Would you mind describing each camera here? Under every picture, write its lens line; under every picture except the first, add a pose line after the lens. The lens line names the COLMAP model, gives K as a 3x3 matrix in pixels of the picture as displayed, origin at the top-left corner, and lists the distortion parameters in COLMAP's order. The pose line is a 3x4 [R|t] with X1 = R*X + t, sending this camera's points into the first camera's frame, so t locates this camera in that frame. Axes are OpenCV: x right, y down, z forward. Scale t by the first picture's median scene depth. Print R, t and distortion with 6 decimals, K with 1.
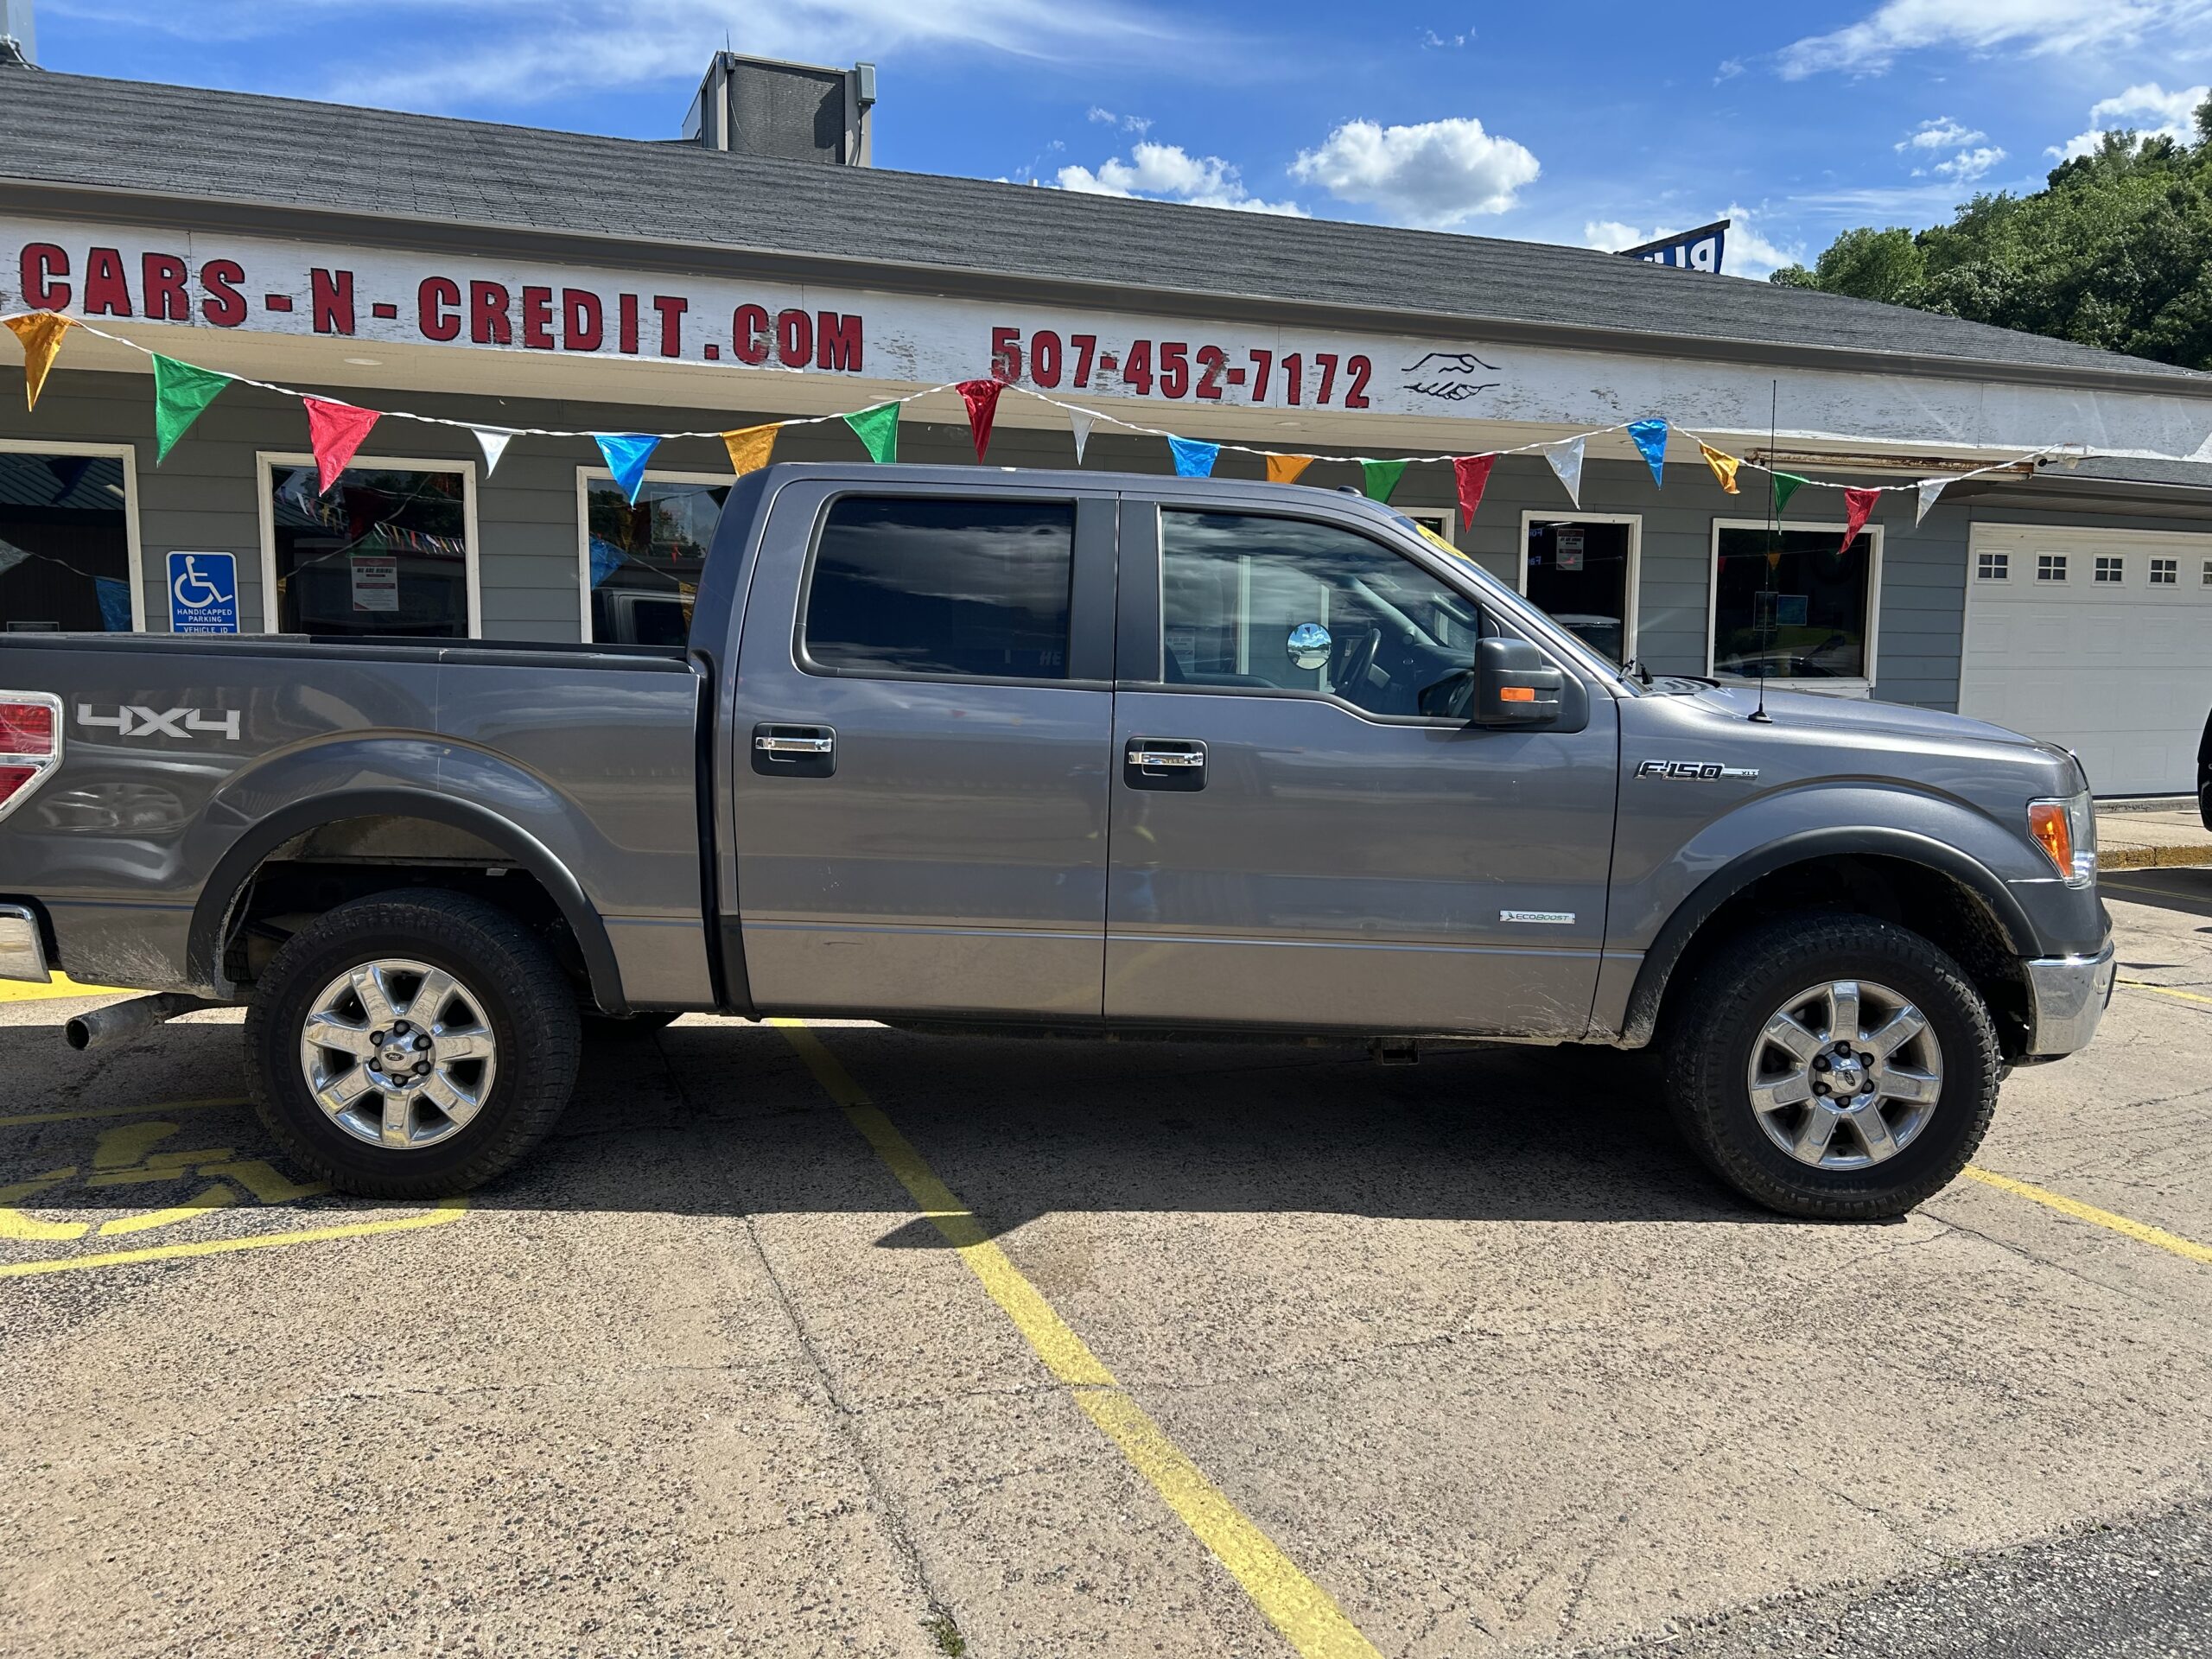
lens RADIAL K [[1664.7, 0, 1106.0], [0, 1664.7, 829.5], [0, 0, 1]] dist [0.029973, 0.000878]
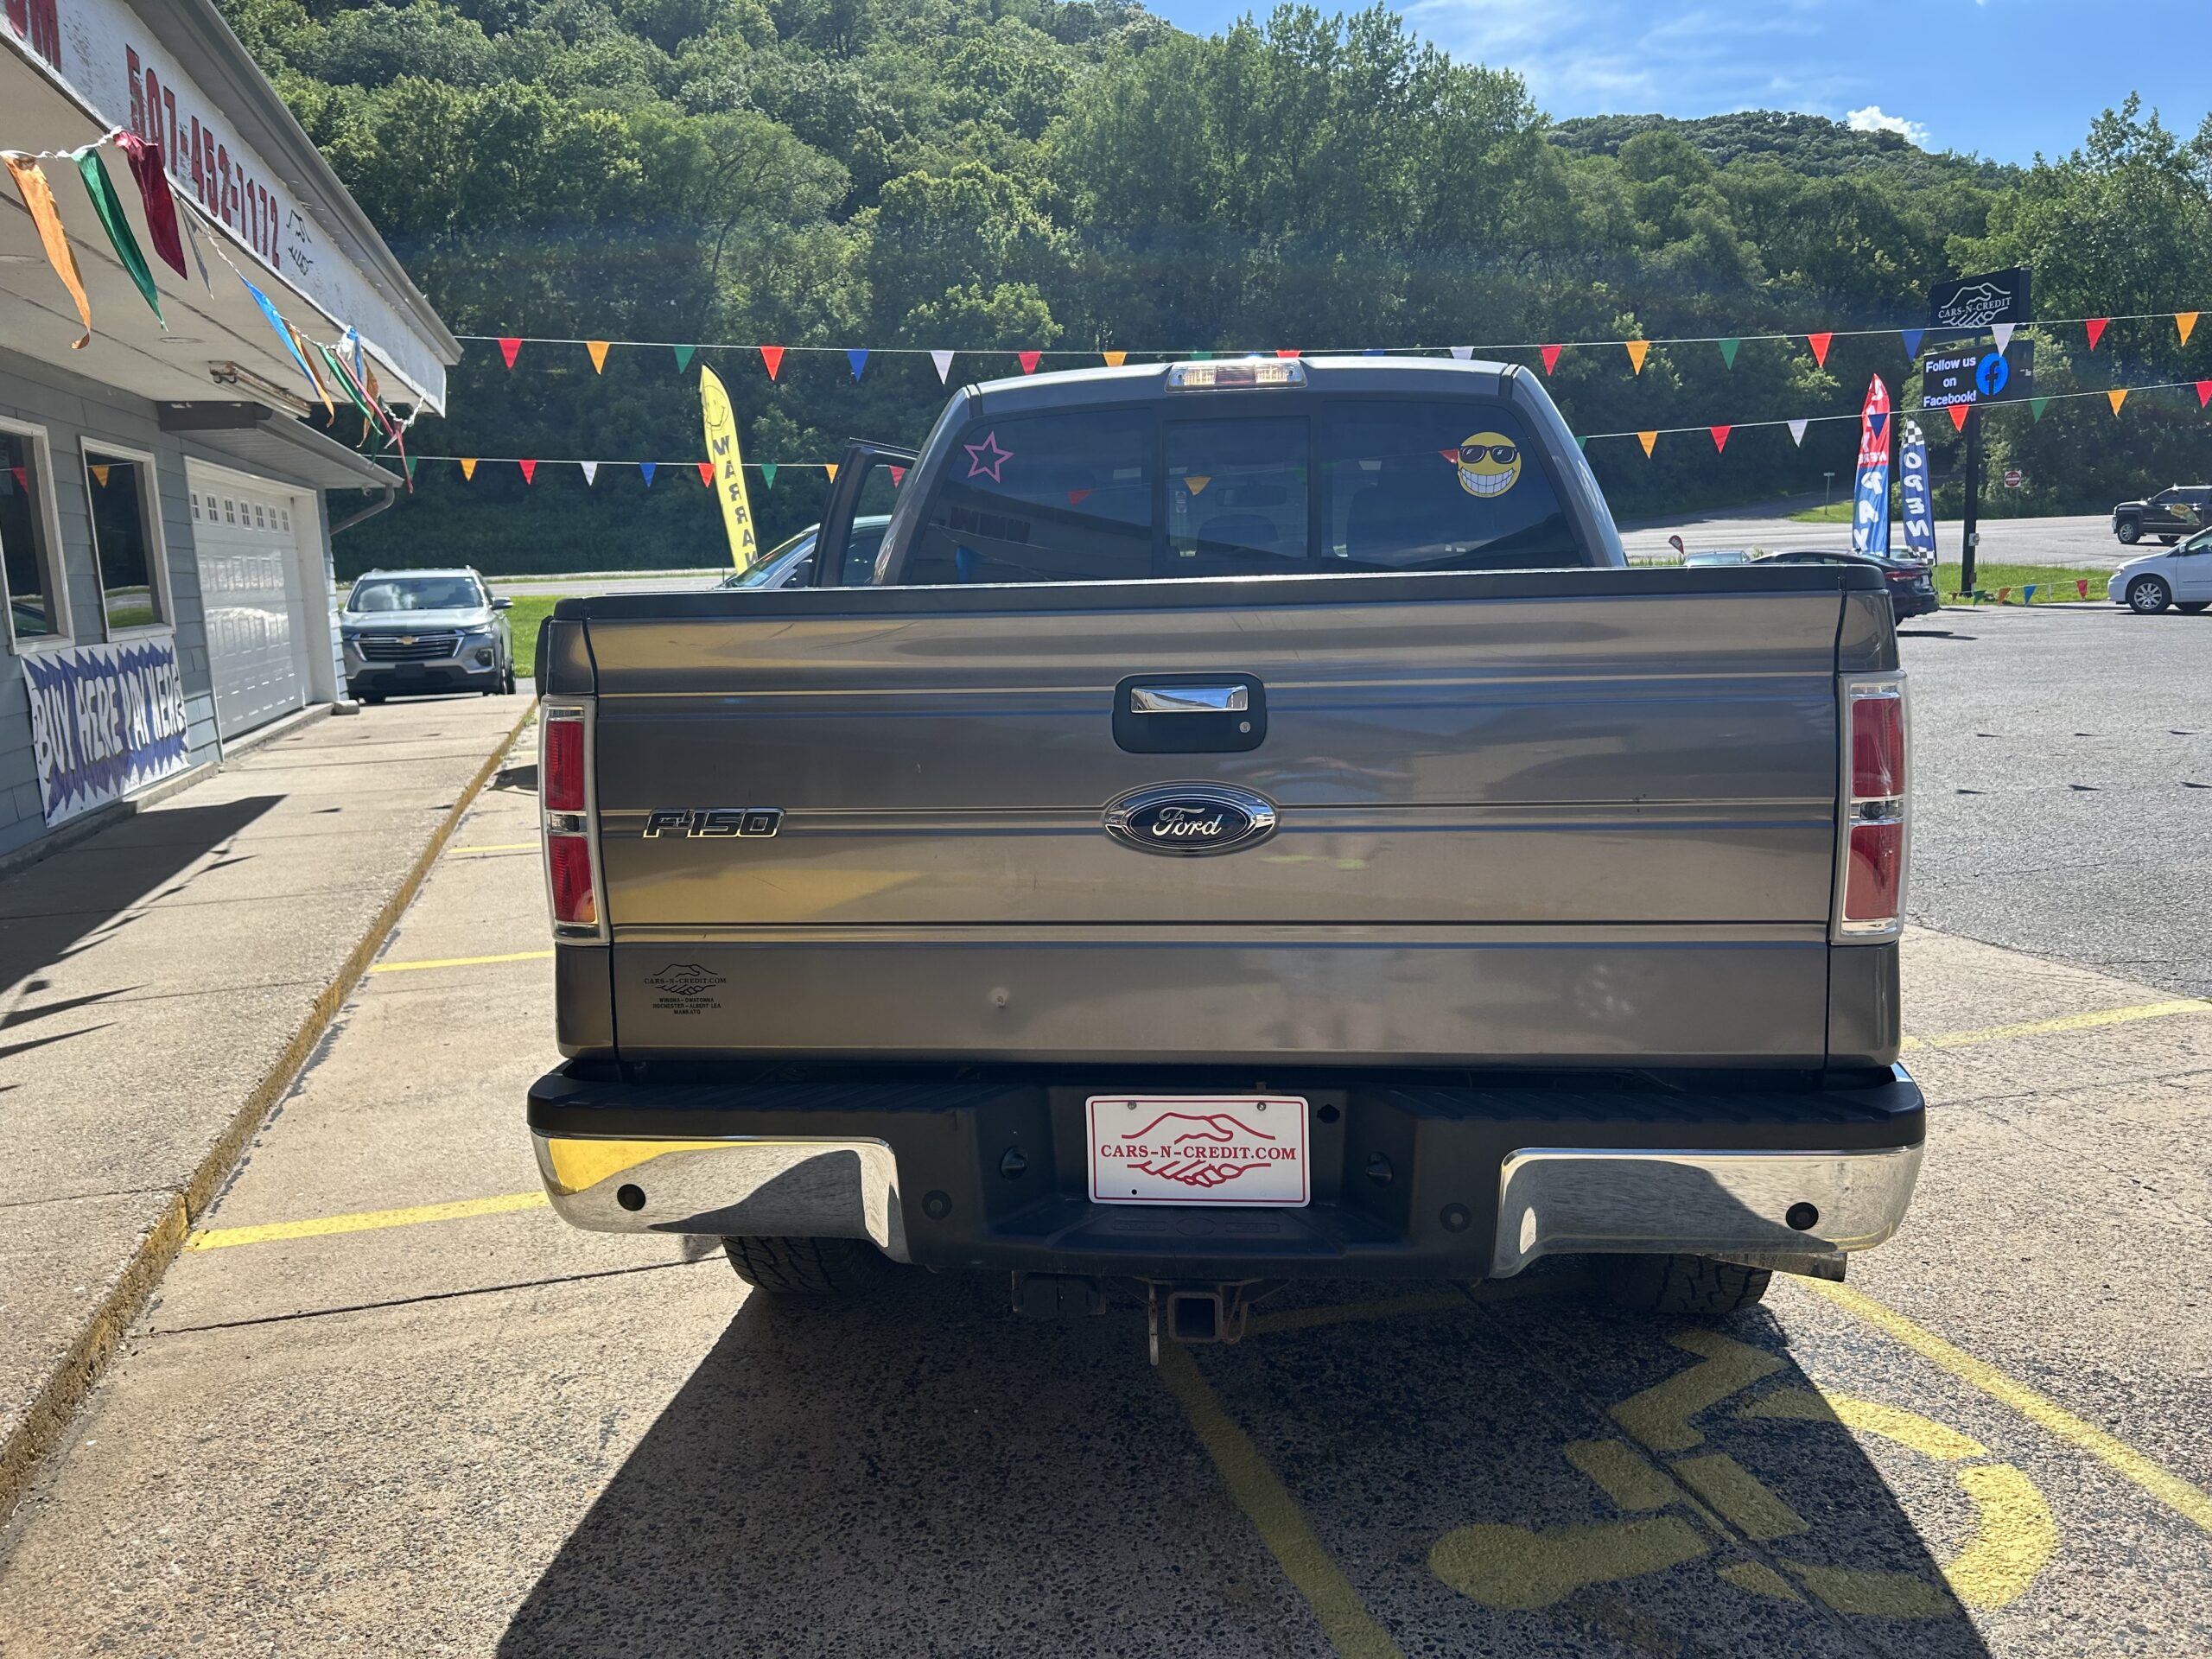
lens RADIAL K [[1664.7, 0, 1106.0], [0, 1664.7, 829.5], [0, 0, 1]] dist [0.029973, 0.000878]
pose [[0.089669, -0.165618, 0.982105, -1.197001], [0.132111, 0.979342, 0.153089, -0.154386], [-0.987171, 0.116020, 0.109697, 1.181766]]
